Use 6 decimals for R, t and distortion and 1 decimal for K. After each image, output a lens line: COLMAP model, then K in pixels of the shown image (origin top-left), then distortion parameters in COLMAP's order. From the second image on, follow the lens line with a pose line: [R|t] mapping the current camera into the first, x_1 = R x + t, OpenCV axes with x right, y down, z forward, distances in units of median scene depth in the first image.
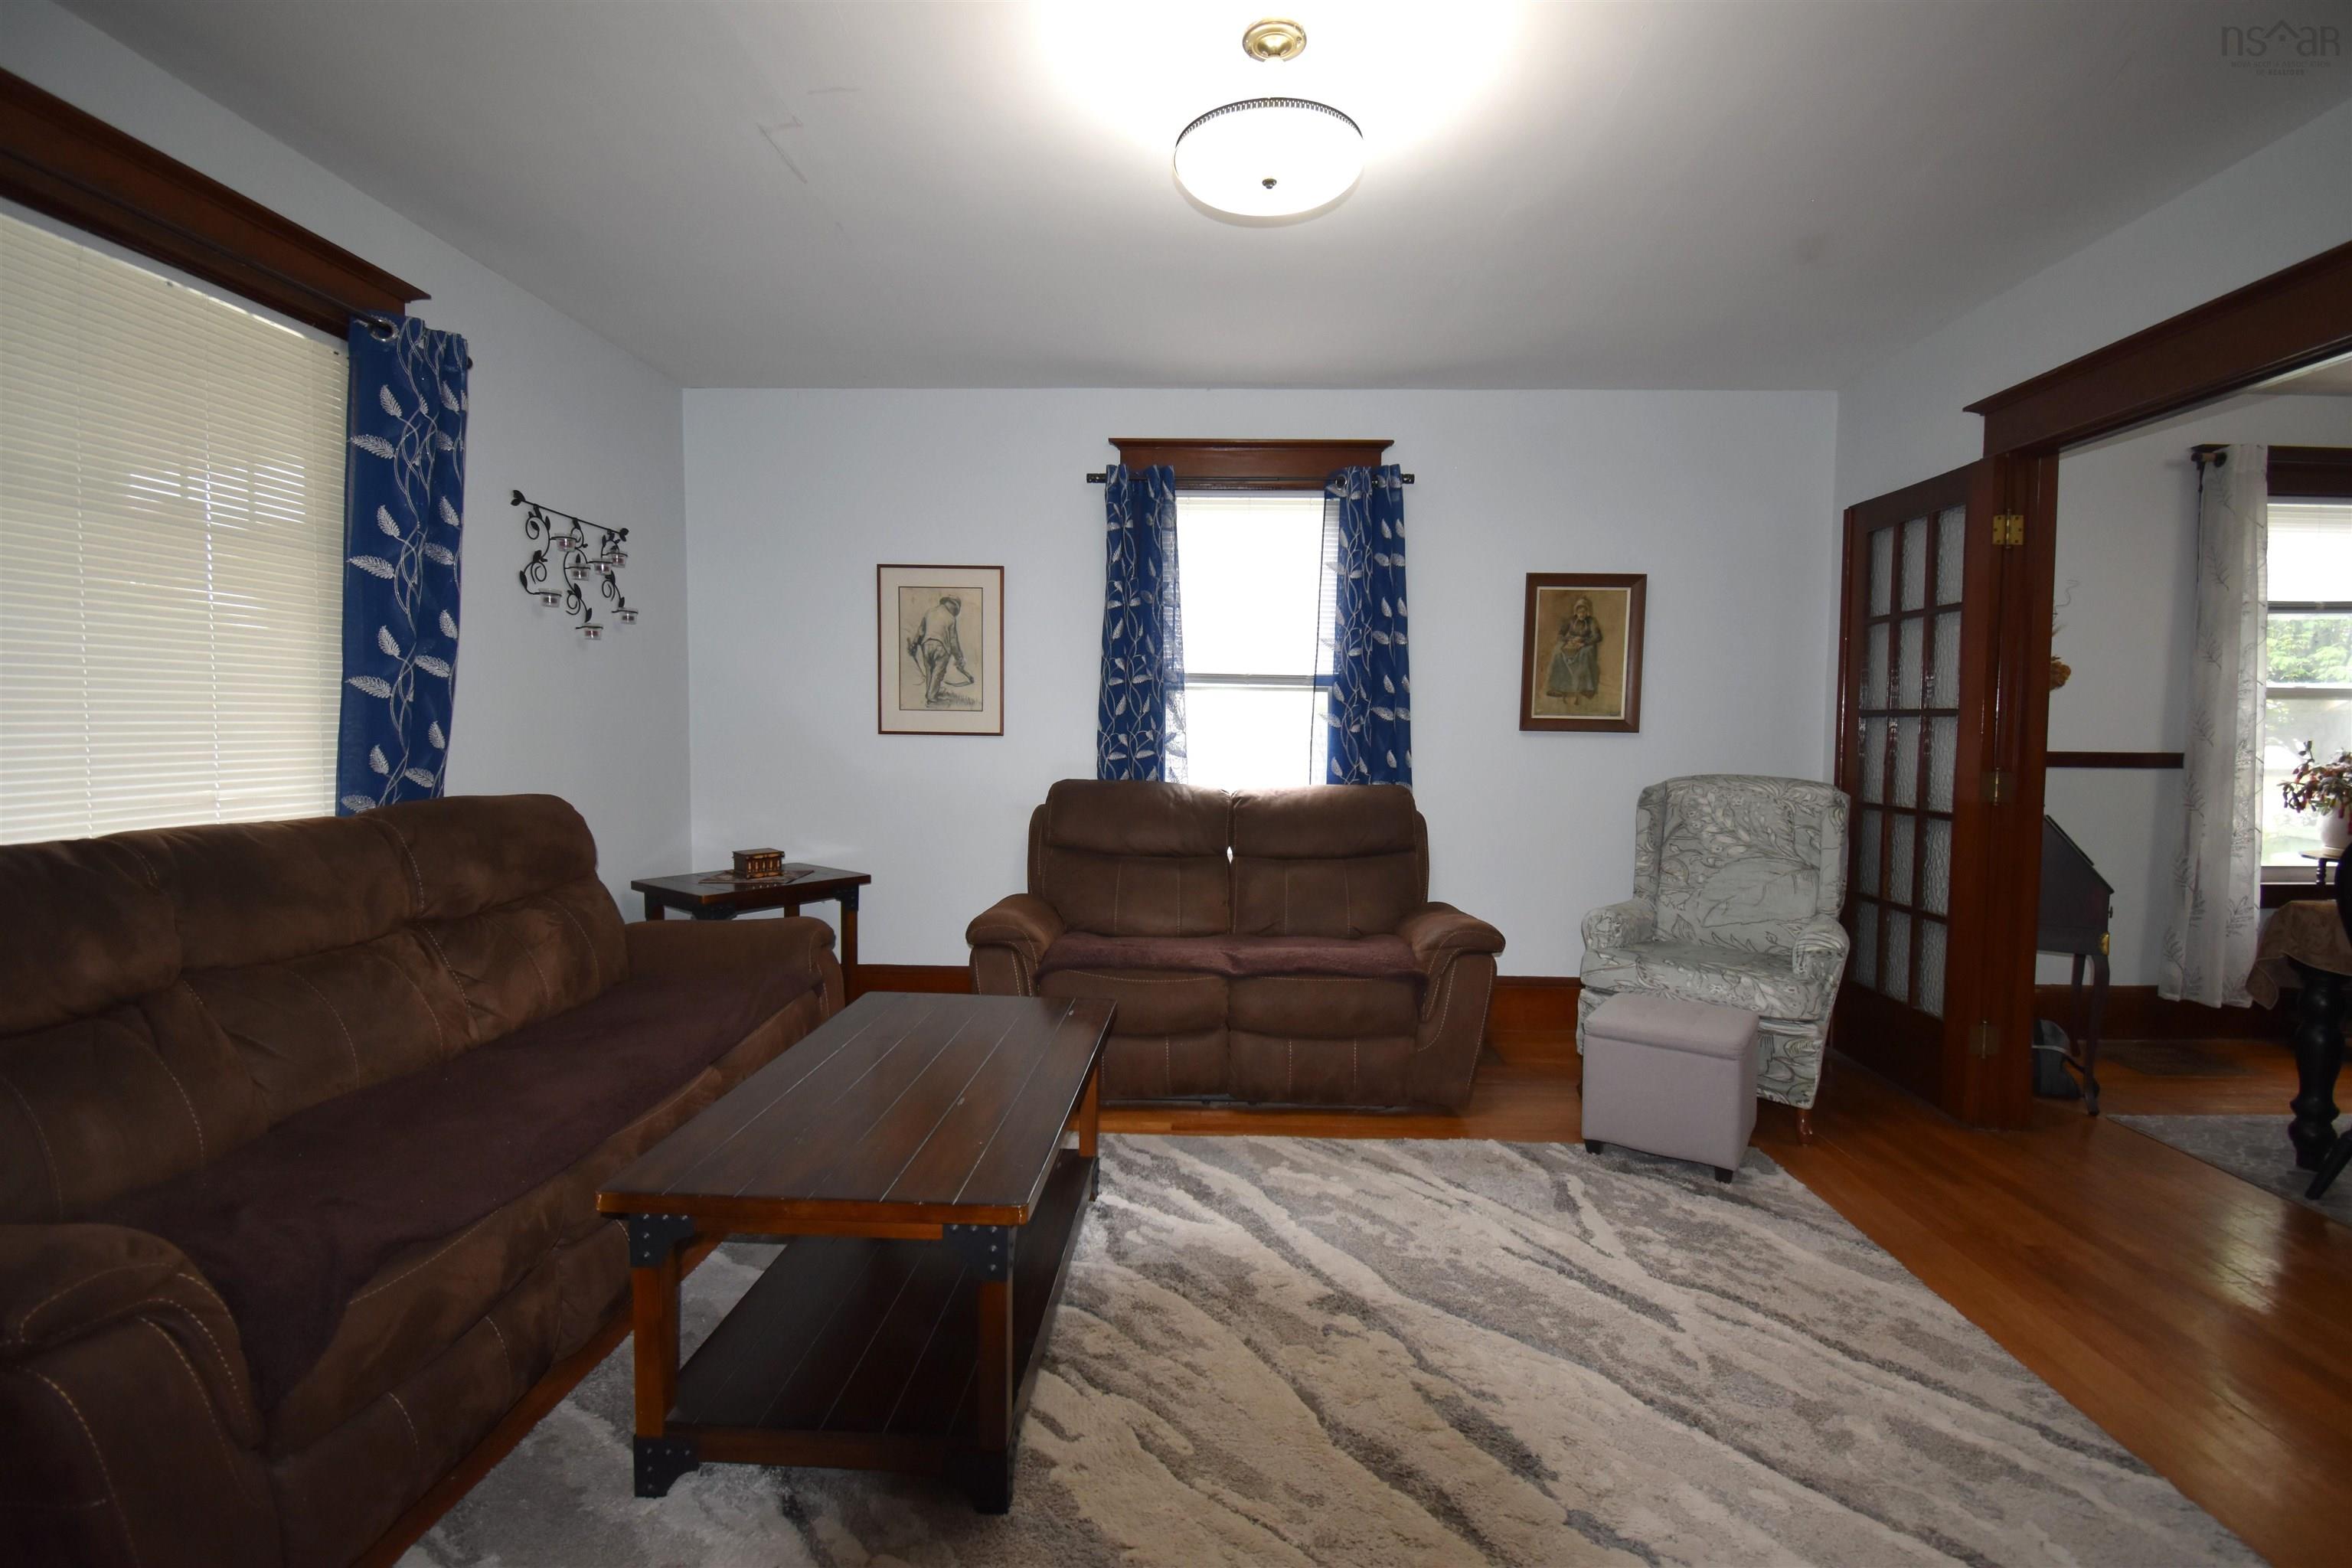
lens RADIAL K [[1039.3, 0, 1193.0], [0, 1039.3, 776.9], [0, 0, 1]] dist [0.023104, -0.027703]
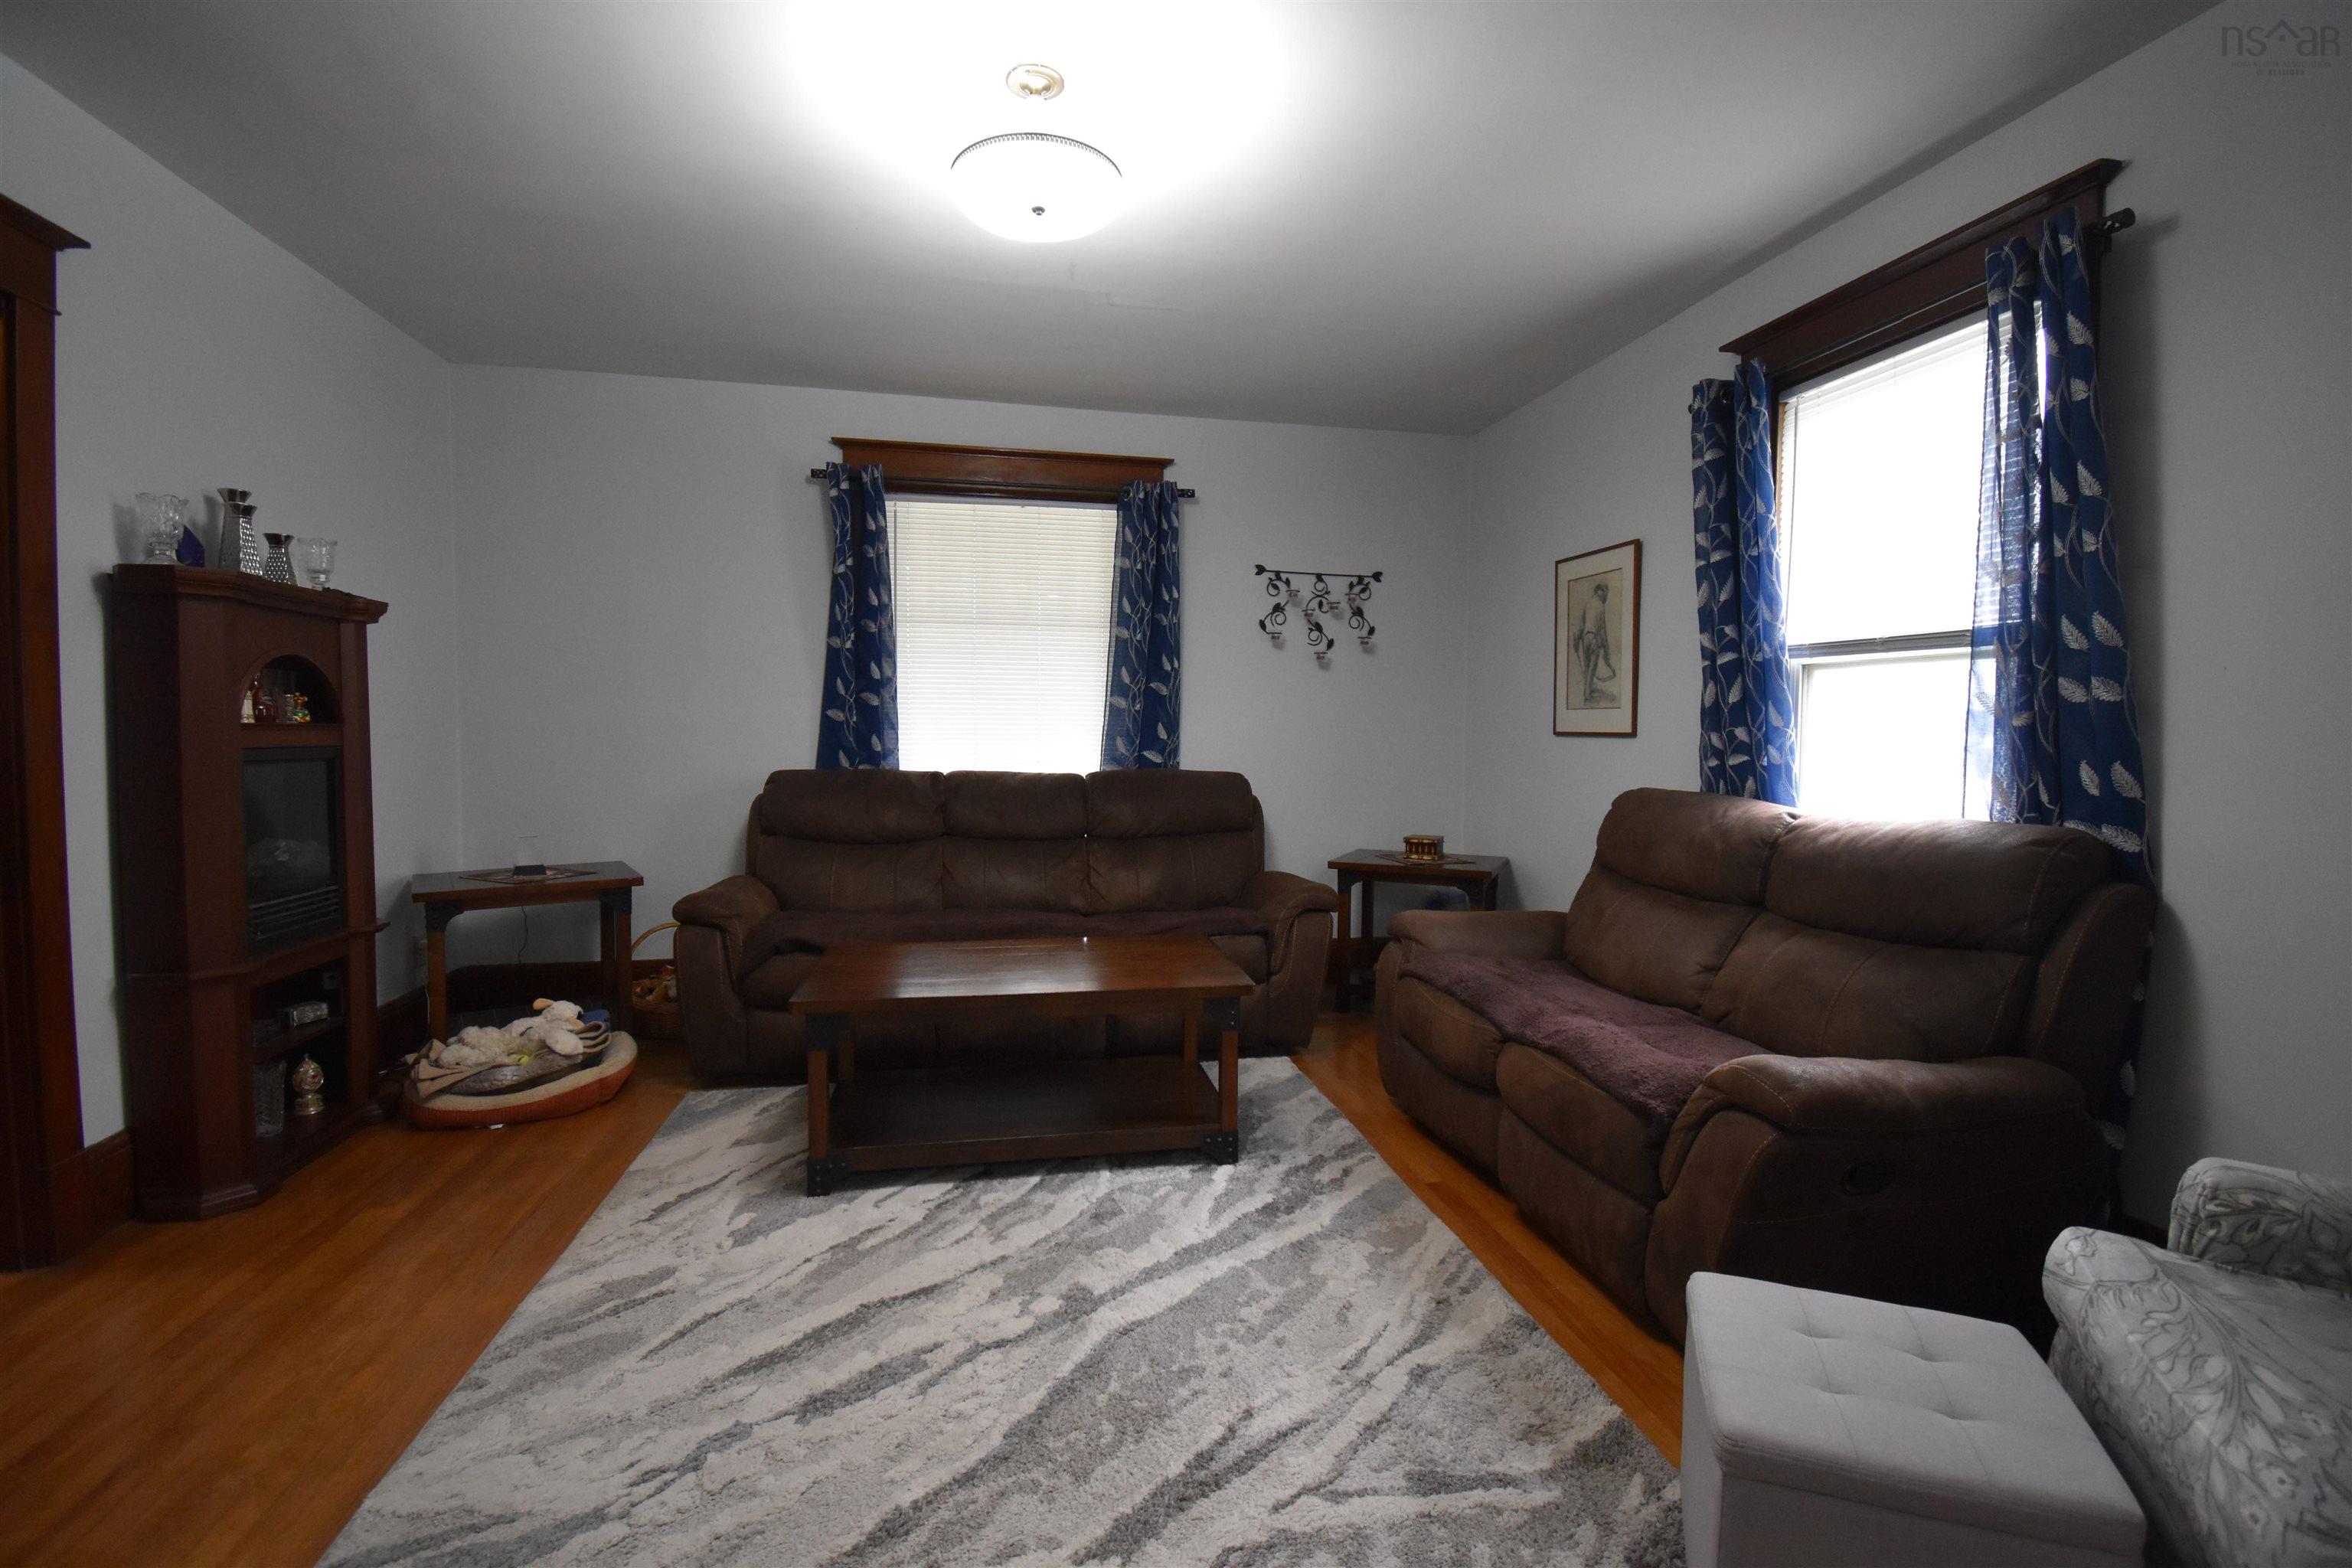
lens RADIAL K [[1039.3, 0, 1193.0], [0, 1039.3, 776.9], [0, 0, 1]] dist [0.023104, -0.027703]
pose [[0.233467, 0.035330, -0.971723, 0.740078], [-0.055112, 0.998214, 0.023052, -0.007067], [0.970802, 0.048172, 0.234997, 0.574492]]
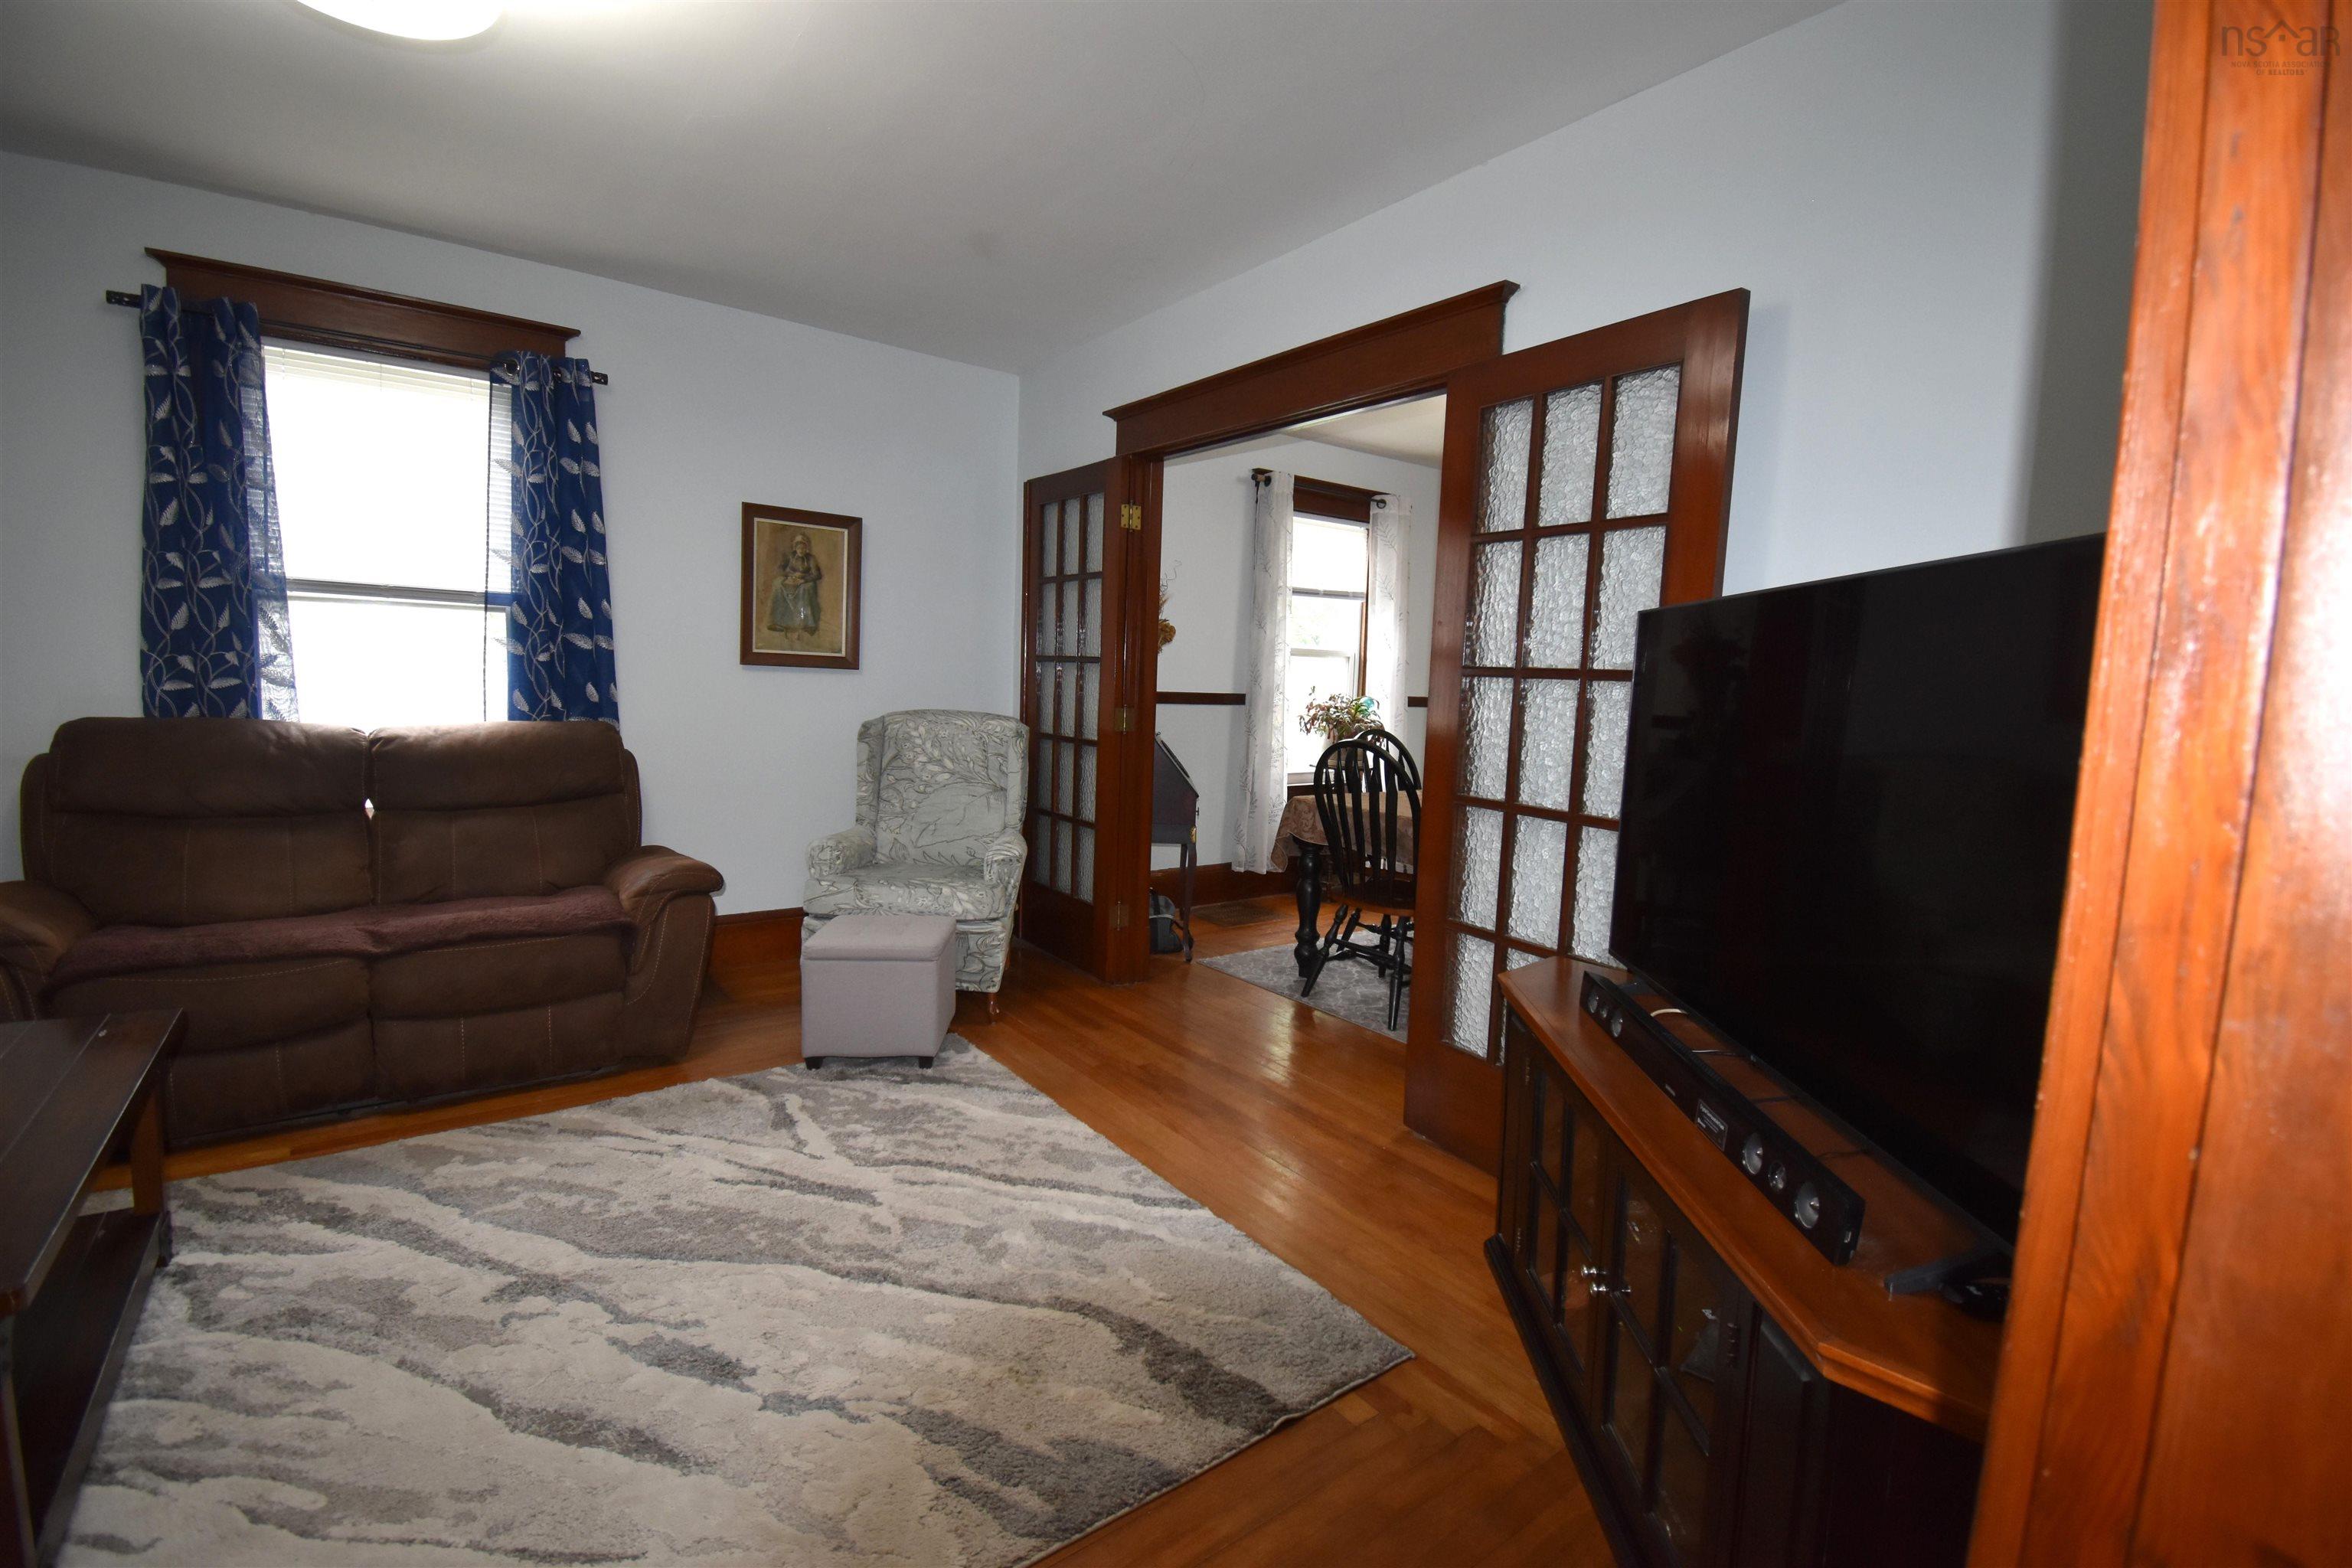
lens RADIAL K [[1039.3, 0, 1193.0], [0, 1039.3, 776.9], [0, 0, 1]] dist [0.023104, -0.027703]
pose [[0.773907, -0.041570, 0.631933, 0.023807], [0.001095, 0.997930, 0.064305, -0.001908], [-0.633298, -0.049074, 0.772351, -0.040559]]
